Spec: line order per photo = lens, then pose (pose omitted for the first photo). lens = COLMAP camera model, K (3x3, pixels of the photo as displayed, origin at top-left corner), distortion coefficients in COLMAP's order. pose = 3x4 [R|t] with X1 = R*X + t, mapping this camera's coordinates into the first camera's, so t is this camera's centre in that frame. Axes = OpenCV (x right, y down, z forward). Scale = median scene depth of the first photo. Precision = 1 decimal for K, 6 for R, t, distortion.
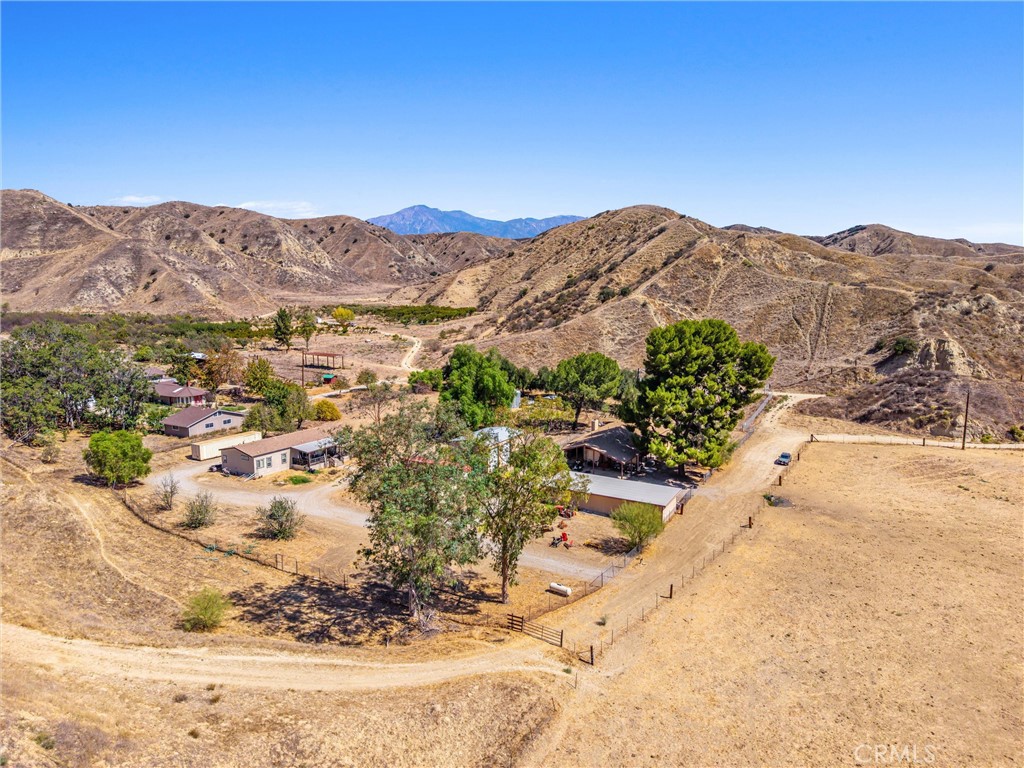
lens RADIAL K [[674.8, 0, 514.2], [0, 674.8, 404.0], [0, 0, 1]] dist [0.029480, -0.042488]
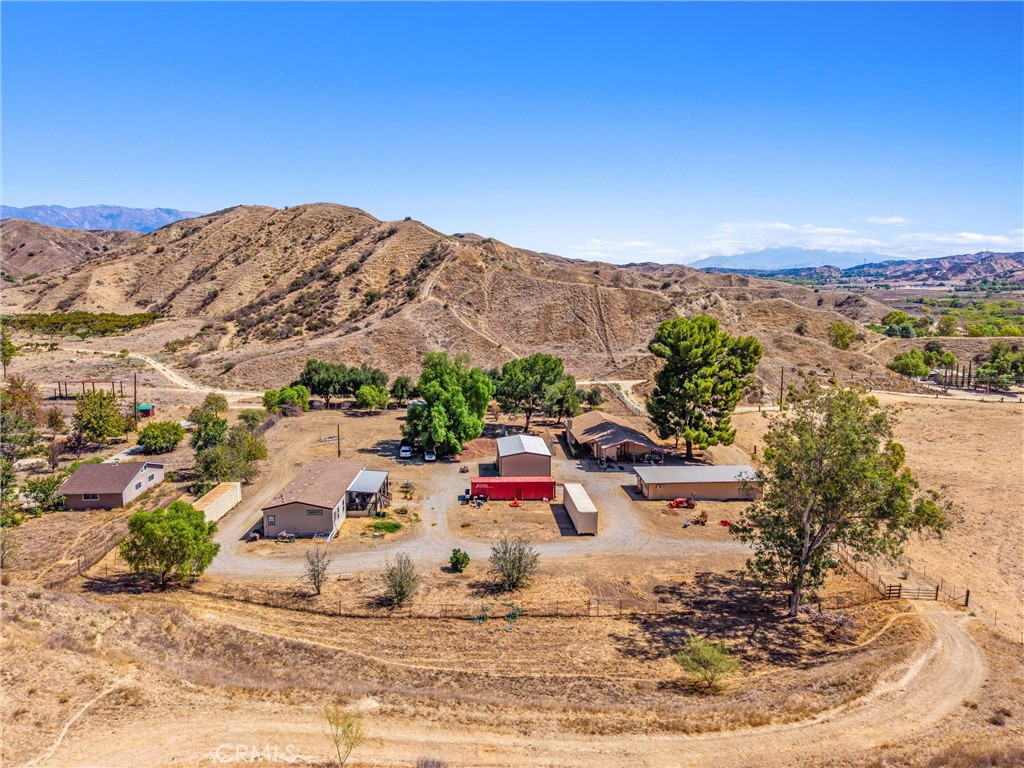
lens RADIAL K [[684.2, 0, 516.7], [0, 684.2, 386.4], [0, 0, 1]] dist [0.072102, -0.094114]
pose [[0.827089, -0.082503, 0.555983, -0.297109], [0.098956, 0.995092, 0.000454, -0.018843], [-0.553292, 0.054642, 0.831193, 0.102915]]
